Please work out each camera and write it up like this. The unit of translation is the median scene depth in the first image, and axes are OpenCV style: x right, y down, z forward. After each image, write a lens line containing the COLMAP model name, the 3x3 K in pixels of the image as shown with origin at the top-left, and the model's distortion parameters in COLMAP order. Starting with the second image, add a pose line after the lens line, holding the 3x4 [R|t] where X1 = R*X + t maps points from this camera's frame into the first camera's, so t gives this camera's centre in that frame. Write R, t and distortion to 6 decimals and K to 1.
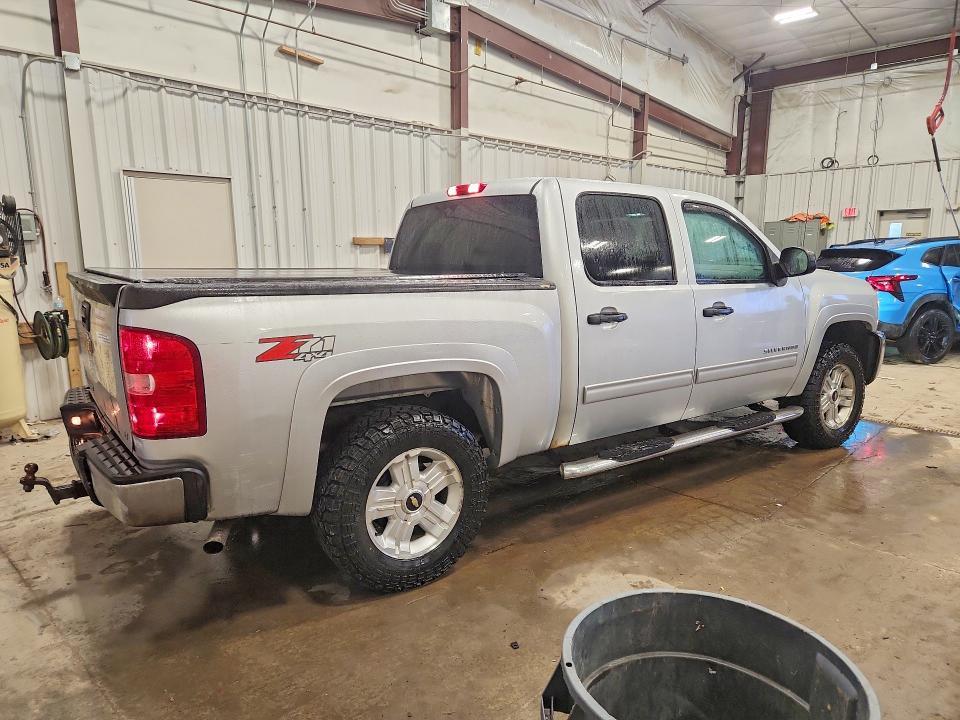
lens RADIAL K [[623.5, 0, 480.0], [0, 623.5, 360.0], [0, 0, 1]] dist [0.062929, -0.062085]
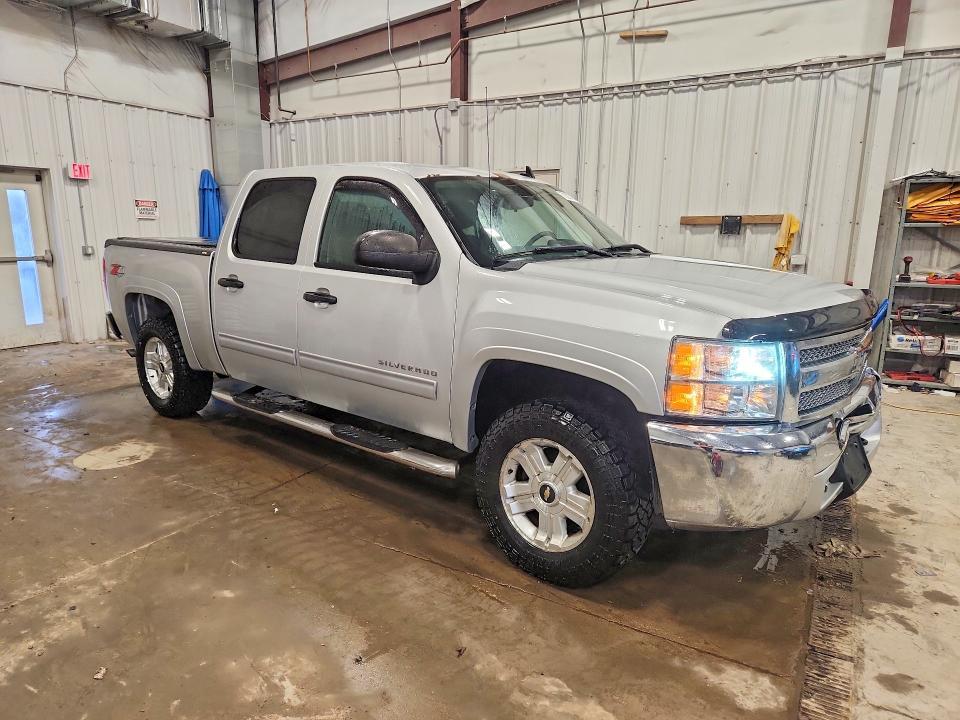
lens RADIAL K [[647.8, 0, 477.2], [0, 647.8, 366.7], [0, 0, 1]] dist [0.076678, -0.065354]
pose [[0.247960, 0.205653, -0.946691, 0.819038], [-0.173997, 0.970772, 0.165310, -0.106517], [0.953017, 0.123731, 0.276495, 0.575176]]
